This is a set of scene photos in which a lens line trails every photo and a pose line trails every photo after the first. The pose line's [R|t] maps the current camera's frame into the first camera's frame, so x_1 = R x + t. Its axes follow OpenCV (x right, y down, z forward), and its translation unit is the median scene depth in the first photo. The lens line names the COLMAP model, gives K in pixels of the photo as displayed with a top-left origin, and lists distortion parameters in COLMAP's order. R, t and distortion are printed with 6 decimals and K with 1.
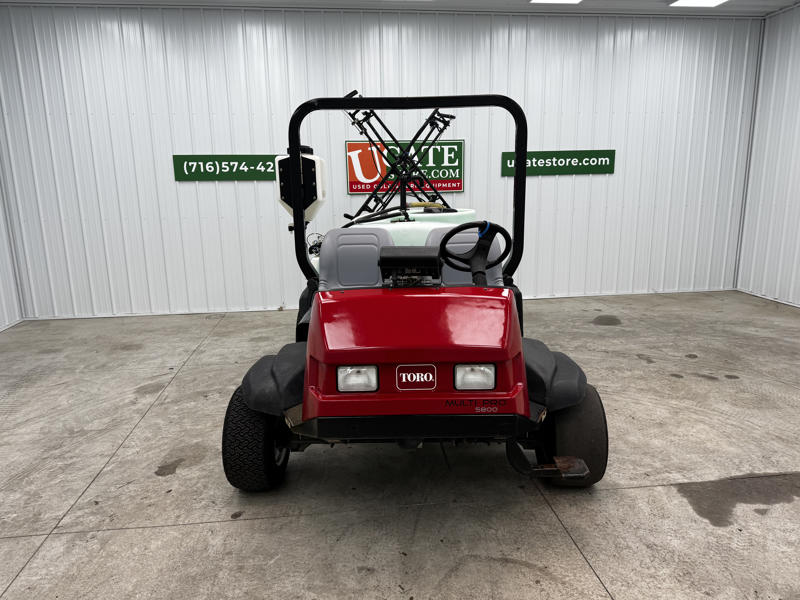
lens RADIAL K [[556.6, 0, 402.8], [0, 556.6, 302.9], [0, 0, 1]] dist [0.116983, -0.162806]
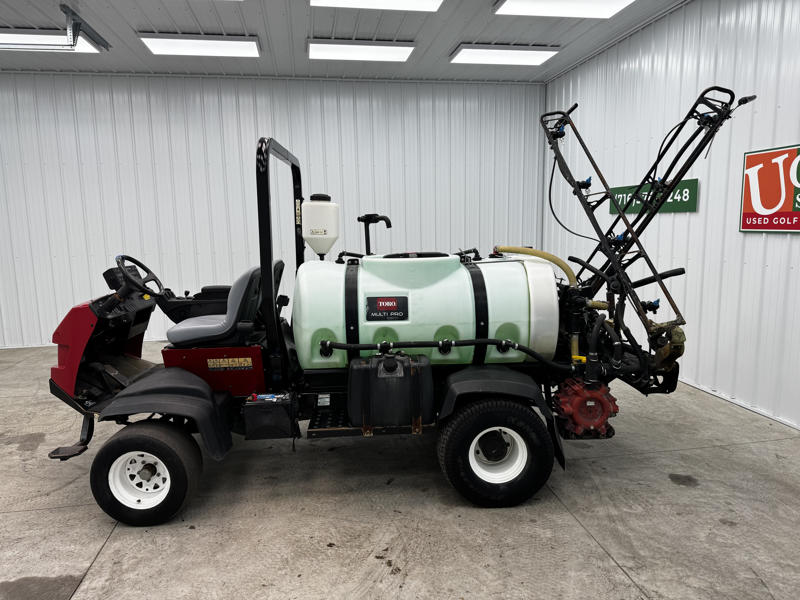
lens RADIAL K [[560.0, 0, 399.0], [0, 560.0, 302.0], [0, 0, 1]] dist [0.028552, -0.033993]
pose [[0.038691, 0.157396, -0.986777, 0.604084], [-0.195459, 0.969633, 0.146997, -0.145528], [0.979948, 0.187187, 0.068280, 0.629514]]
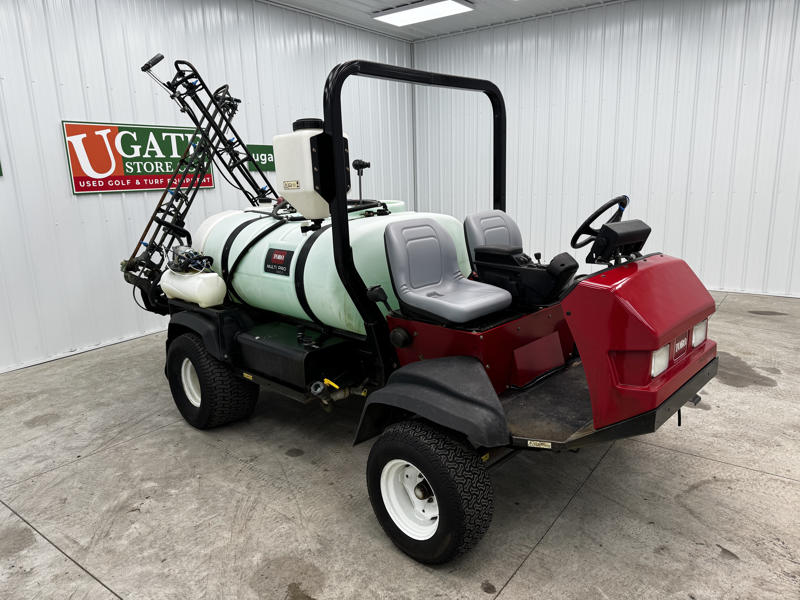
lens RADIAL K [[563.8, 0, 403.1], [0, 563.8, 298.1], [0, 0, 1]] dist [0.021306, -0.021426]
pose [[0.688361, -0.162253, 0.706989, -0.373730], [0.172811, 0.983281, 0.057404, -0.035321], [-0.704483, 0.082661, 0.704891, 0.218865]]
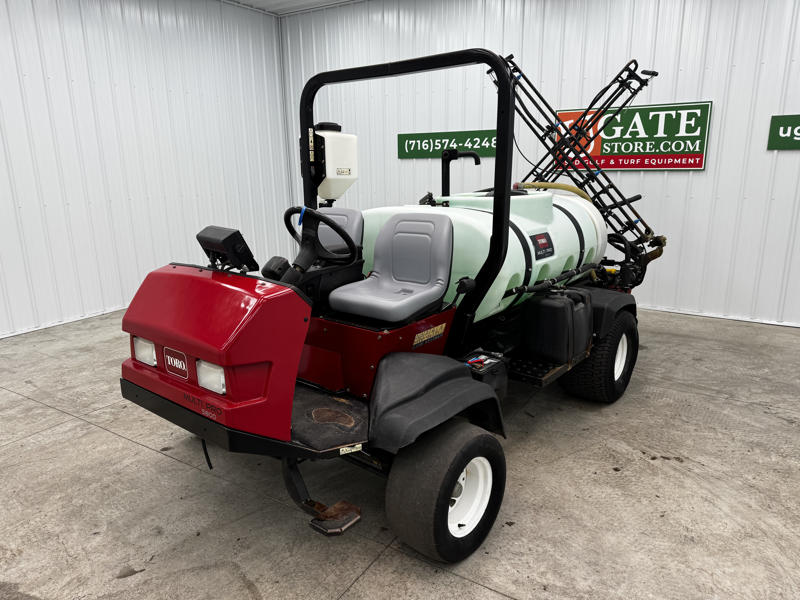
lens RADIAL K [[560.0, 0, 399.0], [0, 560.0, 302.0], [0, 0, 1]] dist [0.028552, -0.033993]
pose [[0.770532, 0.156896, -0.617789, 0.323401], [-0.131799, 0.987503, 0.086405, -0.037855], [0.623626, 0.014846, 0.781582, 0.169144]]
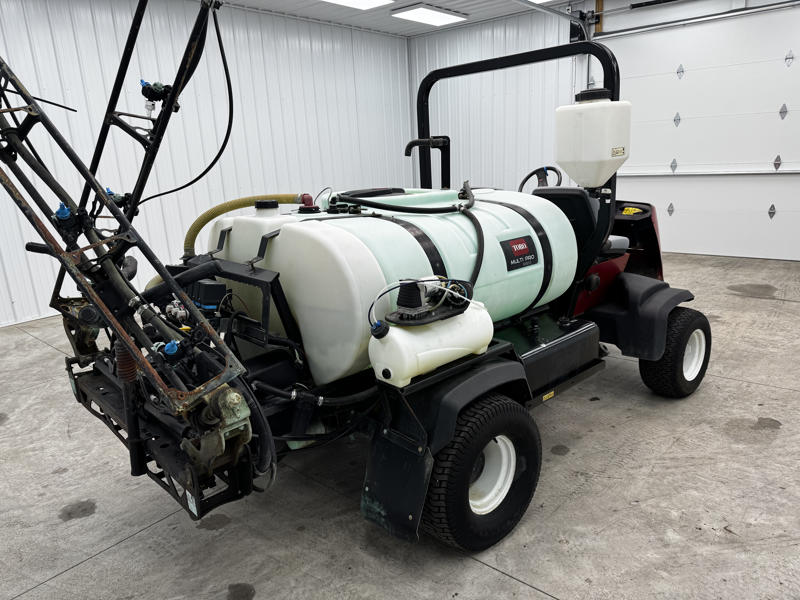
lens RADIAL K [[563.8, 0, 403.1], [0, 563.8, 298.1], [0, 0, 1]] dist [0.021306, -0.021426]
pose [[-0.675592, -0.136459, 0.724537, -0.338762], [0.216028, 0.902952, 0.371496, -0.203059], [-0.704917, 0.407500, -0.580548, 0.974202]]
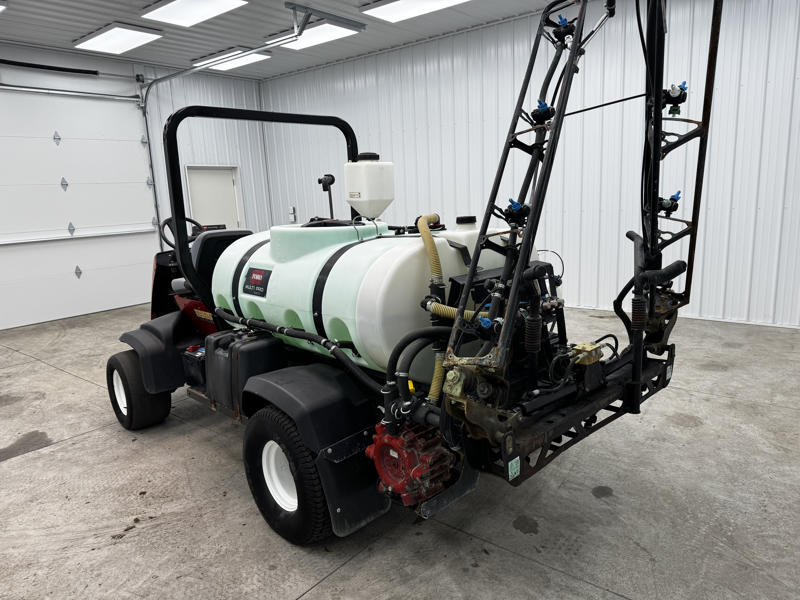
lens RADIAL K [[563.8, 0, 403.1], [0, 563.8, 298.1], [0, 0, 1]] dist [0.021306, -0.021426]
pose [[-0.719886, 0.176829, -0.671189, 0.330848], [-0.093113, 0.933659, 0.345847, -0.225396], [0.687818, 0.311467, -0.655664, 1.056210]]
